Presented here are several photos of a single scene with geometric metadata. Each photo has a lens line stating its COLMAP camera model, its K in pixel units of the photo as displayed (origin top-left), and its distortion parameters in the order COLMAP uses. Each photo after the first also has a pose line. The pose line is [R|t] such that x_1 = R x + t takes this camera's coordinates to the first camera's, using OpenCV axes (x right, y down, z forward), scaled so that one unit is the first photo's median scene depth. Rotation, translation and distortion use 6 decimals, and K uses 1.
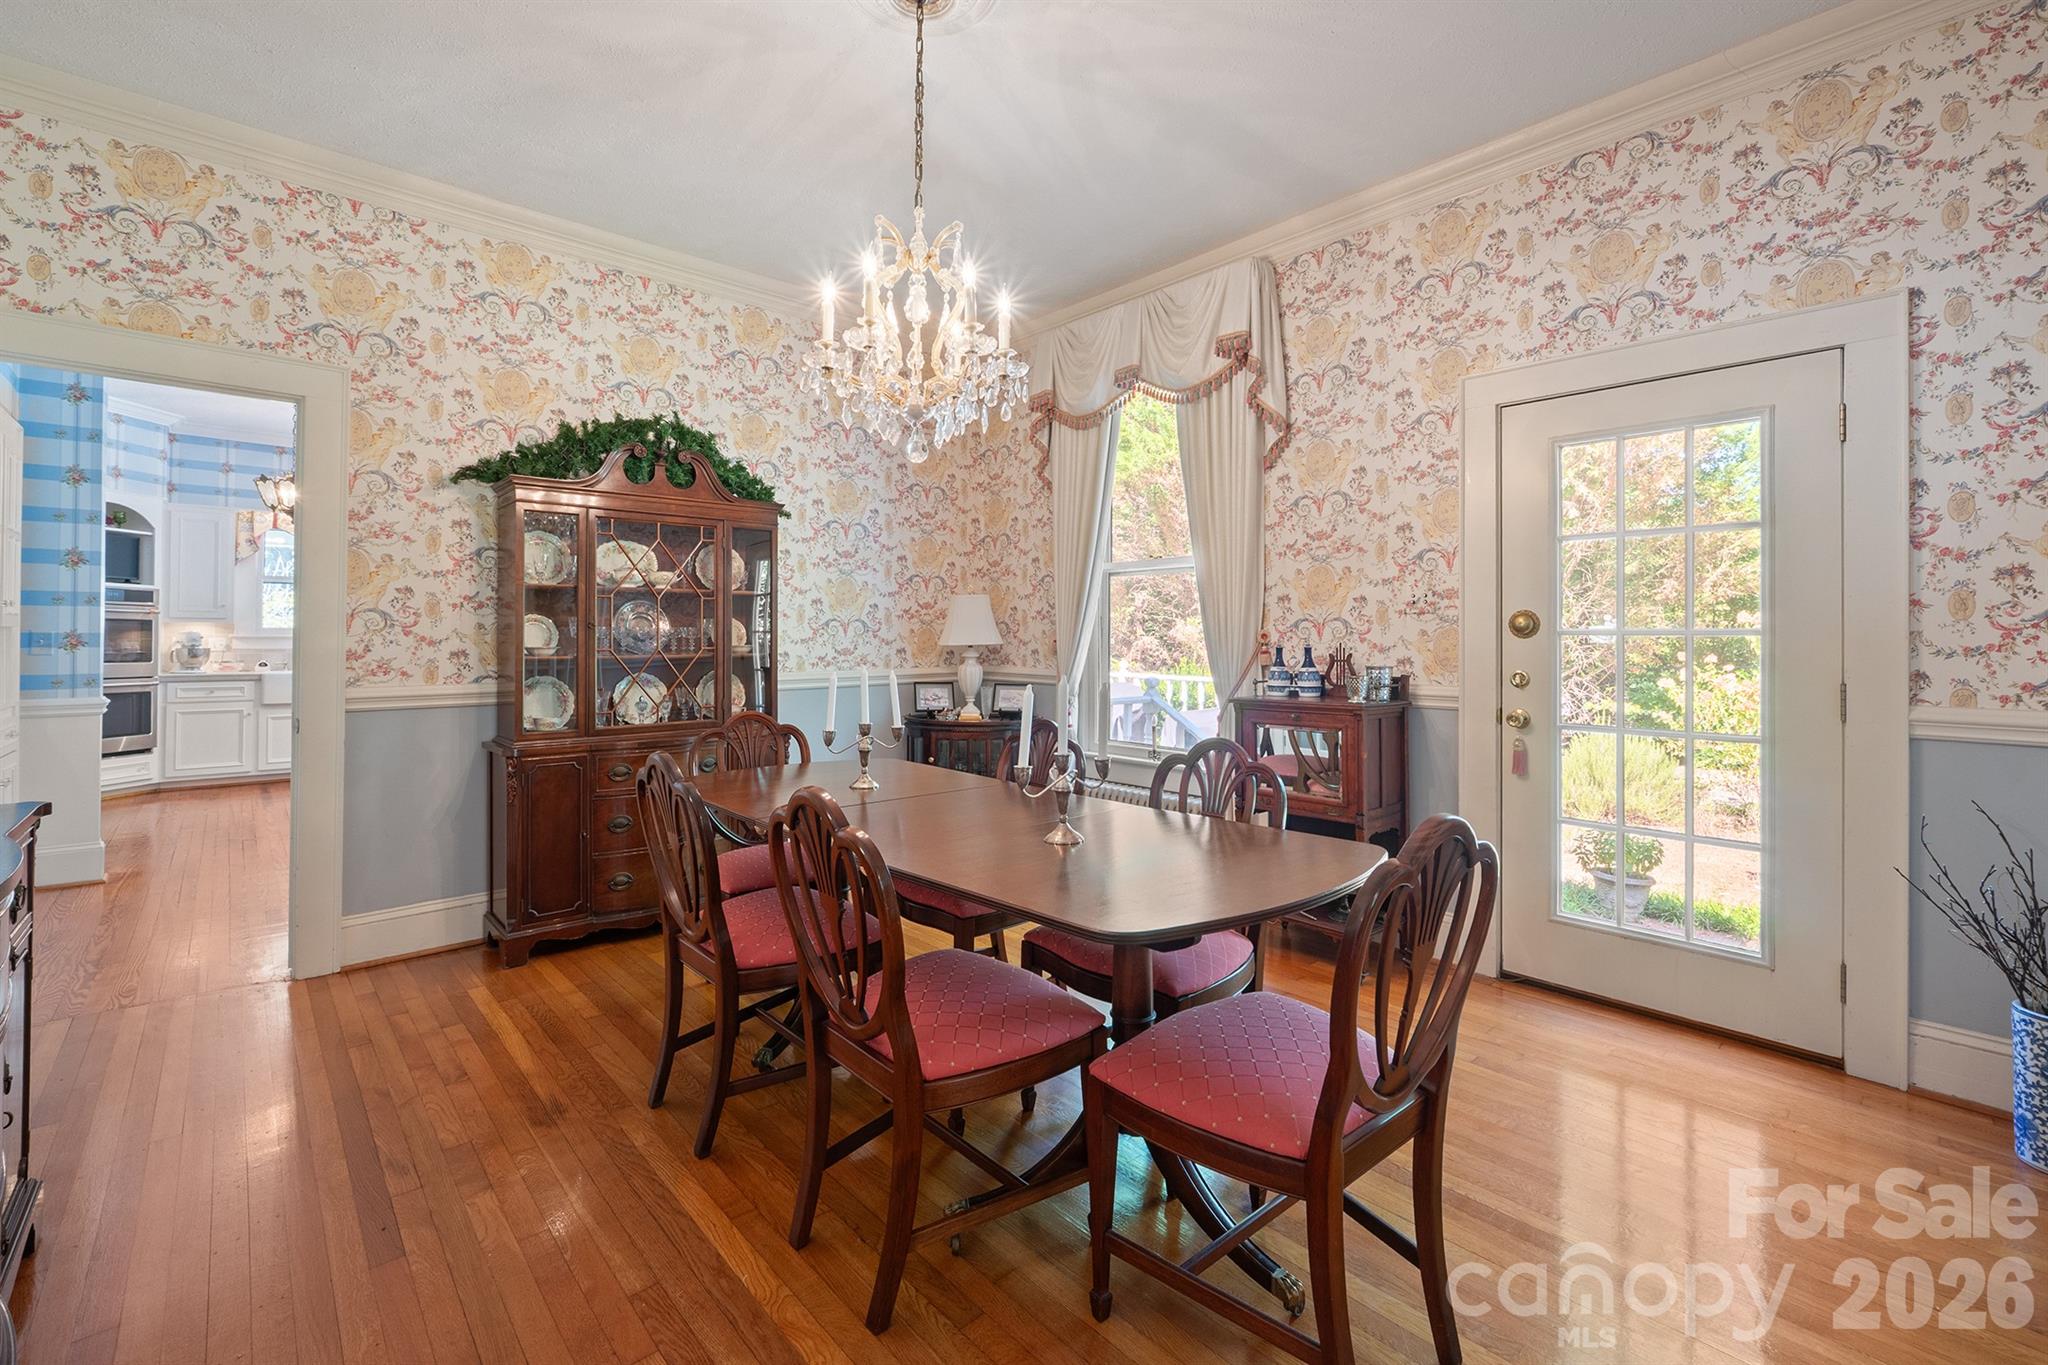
lens RADIAL K [[868.6, 0, 1039.2], [0, 868.6, 641.4], [0, 0, 1]] dist [-0.008541, -0.000352]
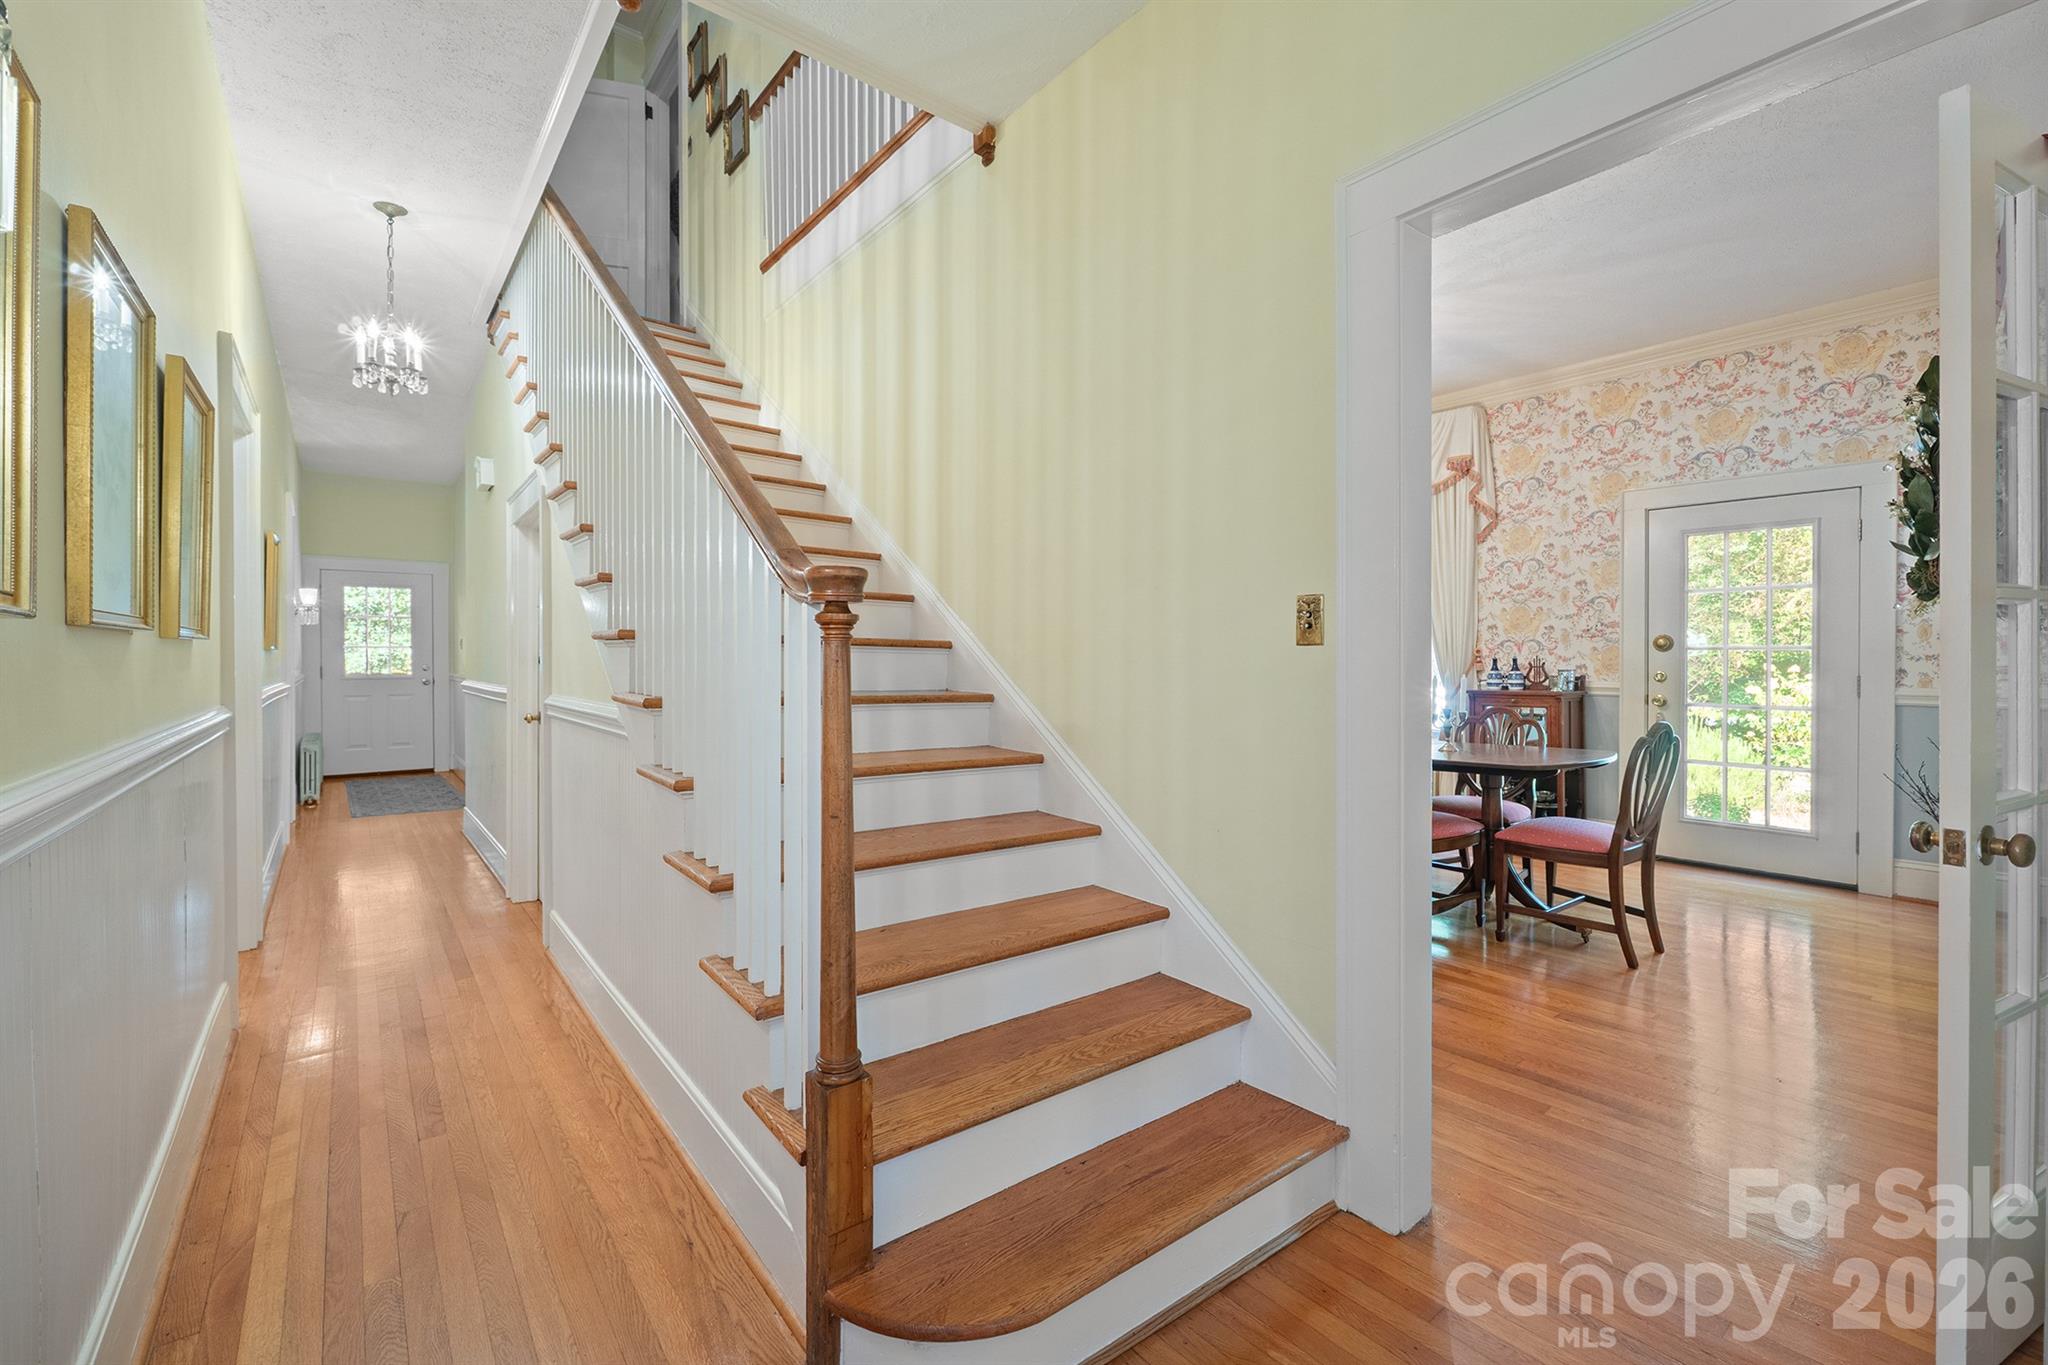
lens RADIAL K [[868.6, 0, 1022.7], [0, 868.6, 672.5], [0, 0, 1]] dist [-0.008541, -0.000352]
pose [[0.997230, -0.004402, -0.074253, -0.502347], [0.005607, 0.999856, 0.016029, 0.002456], [0.074171, -0.016401, 0.997111, -0.688378]]
